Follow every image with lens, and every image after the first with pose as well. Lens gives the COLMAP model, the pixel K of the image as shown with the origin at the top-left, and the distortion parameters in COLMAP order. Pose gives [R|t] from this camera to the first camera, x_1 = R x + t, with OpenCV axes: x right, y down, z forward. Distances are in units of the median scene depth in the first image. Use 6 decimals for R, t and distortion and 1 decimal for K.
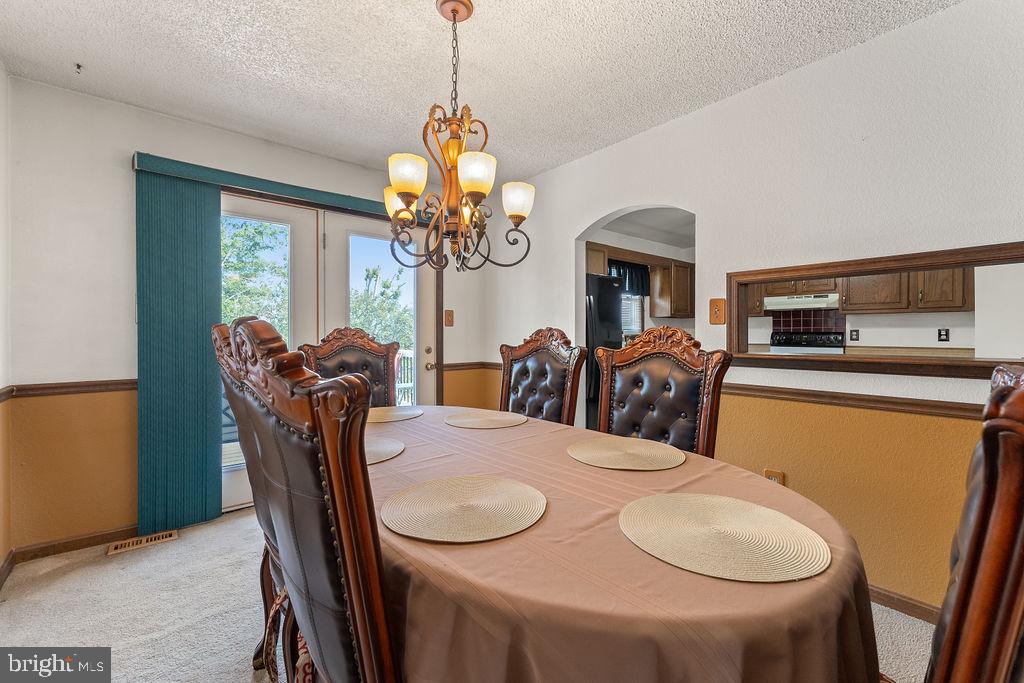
lens RADIAL K [[422.4, 0, 519.2], [0, 422.4, 339.5], [0, 0, 1]] dist [0.001457, -0.000491]
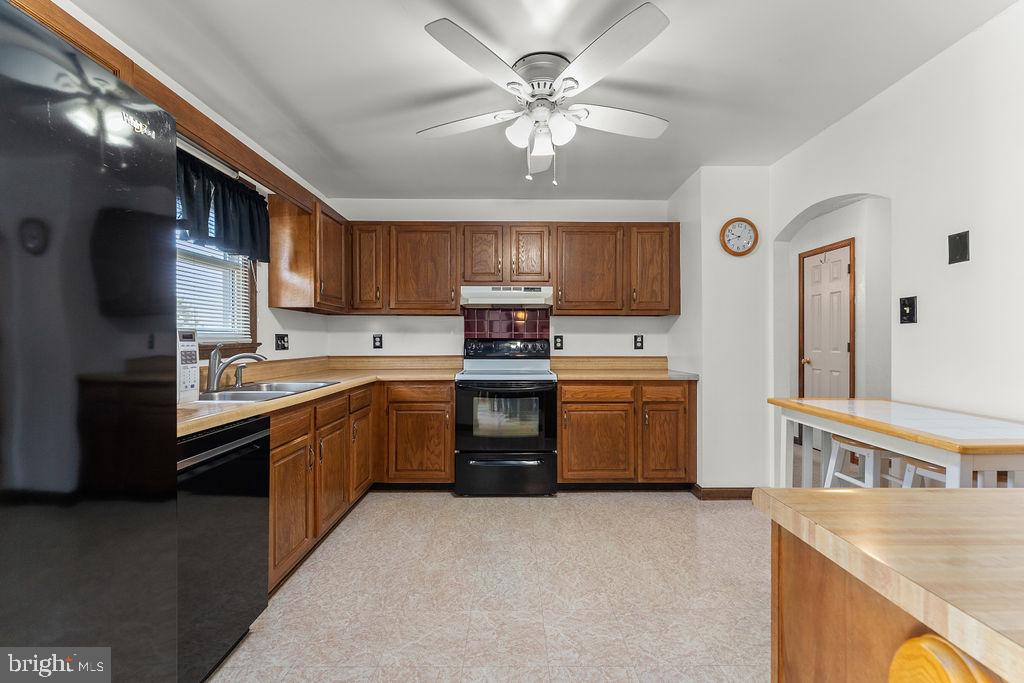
lens RADIAL K [[411.2, 0, 509.0], [0, 411.2, 342.2], [0, 0, 1]] dist [0.002648, -0.000230]
pose [[0.655421, -0.001300, 0.755263, 0.156696], [0.011016, 0.999909, -0.007839, -0.006069], [-0.755183, 0.013458, 0.655376, 0.570443]]
